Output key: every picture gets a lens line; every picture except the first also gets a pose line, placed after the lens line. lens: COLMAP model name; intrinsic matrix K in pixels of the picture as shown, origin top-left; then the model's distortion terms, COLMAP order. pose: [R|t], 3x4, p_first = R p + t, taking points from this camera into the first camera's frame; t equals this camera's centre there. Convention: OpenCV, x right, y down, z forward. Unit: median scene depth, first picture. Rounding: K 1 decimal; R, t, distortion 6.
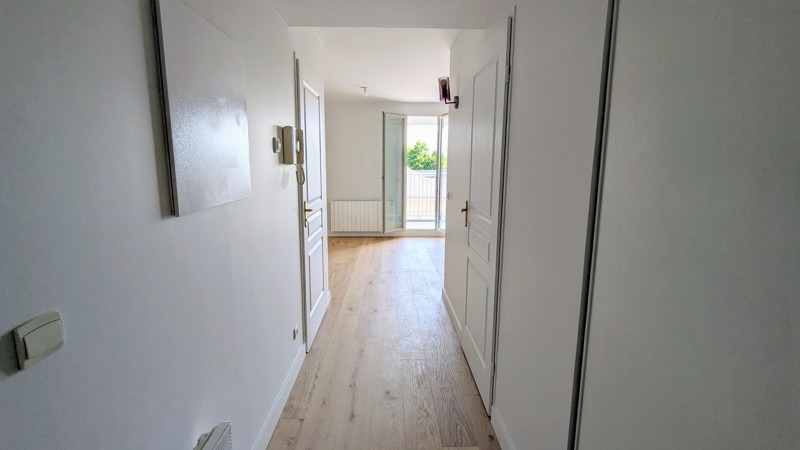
lens RADIAL K [[377.7, 0, 397.9], [0, 377.7, 223.6], [0, 0, 1]] dist [0.000738, -0.000118]
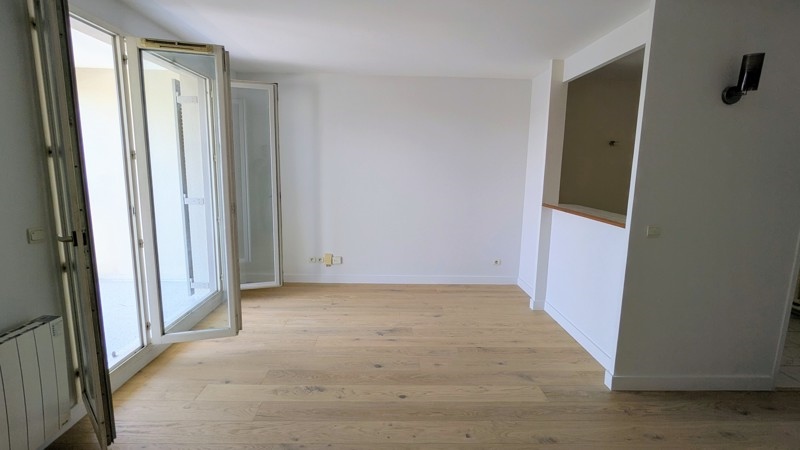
lens RADIAL K [[377.7, 0, 397.9], [0, 377.7, 223.6], [0, 0, 1]] dist [0.000738, -0.000118]
pose [[0.020883, -0.160455, 0.986822, -0.256282], [0.134124, 0.978565, 0.156274, -0.133333], [-0.990744, 0.129093, 0.041956, 0.739846]]
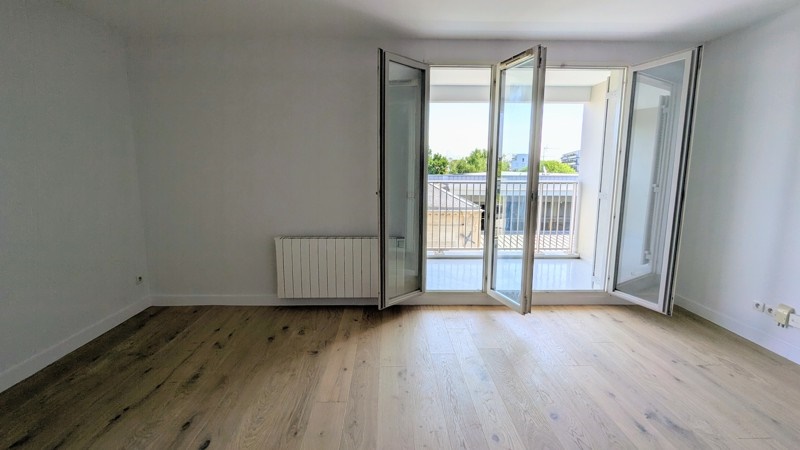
lens RADIAL K [[377.7, 0, 397.9], [0, 377.7, 223.6], [0, 0, 1]] dist [0.000738, -0.000118]
pose [[0.999861, 0.002162, -0.016531, -0.009099], [-0.002210, 0.999993, -0.002874, -0.077525], [0.016525, 0.002910, 0.999859, 0.500705]]
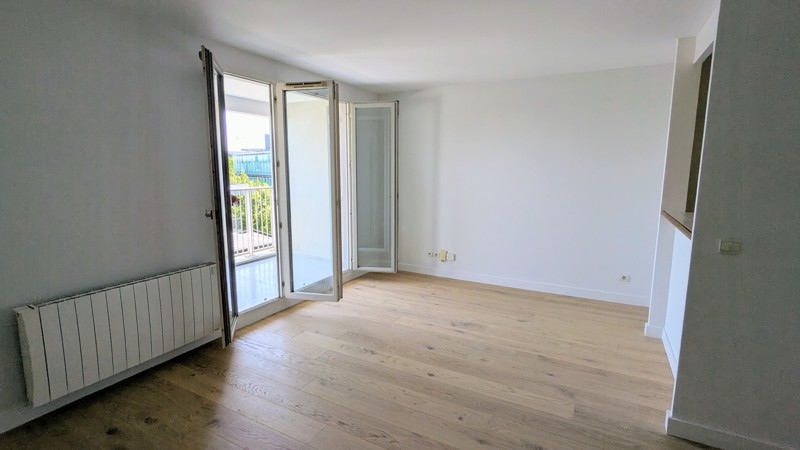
lens RADIAL K [[377.7, 0, 397.9], [0, 377.7, 223.6], [0, 0, 1]] dist [0.000738, -0.000118]
pose [[0.515337, -0.131676, 0.846811, -0.264396], [0.131231, 0.988597, 0.073861, -0.109750], [-0.846880, 0.073065, 0.526741, 0.585951]]
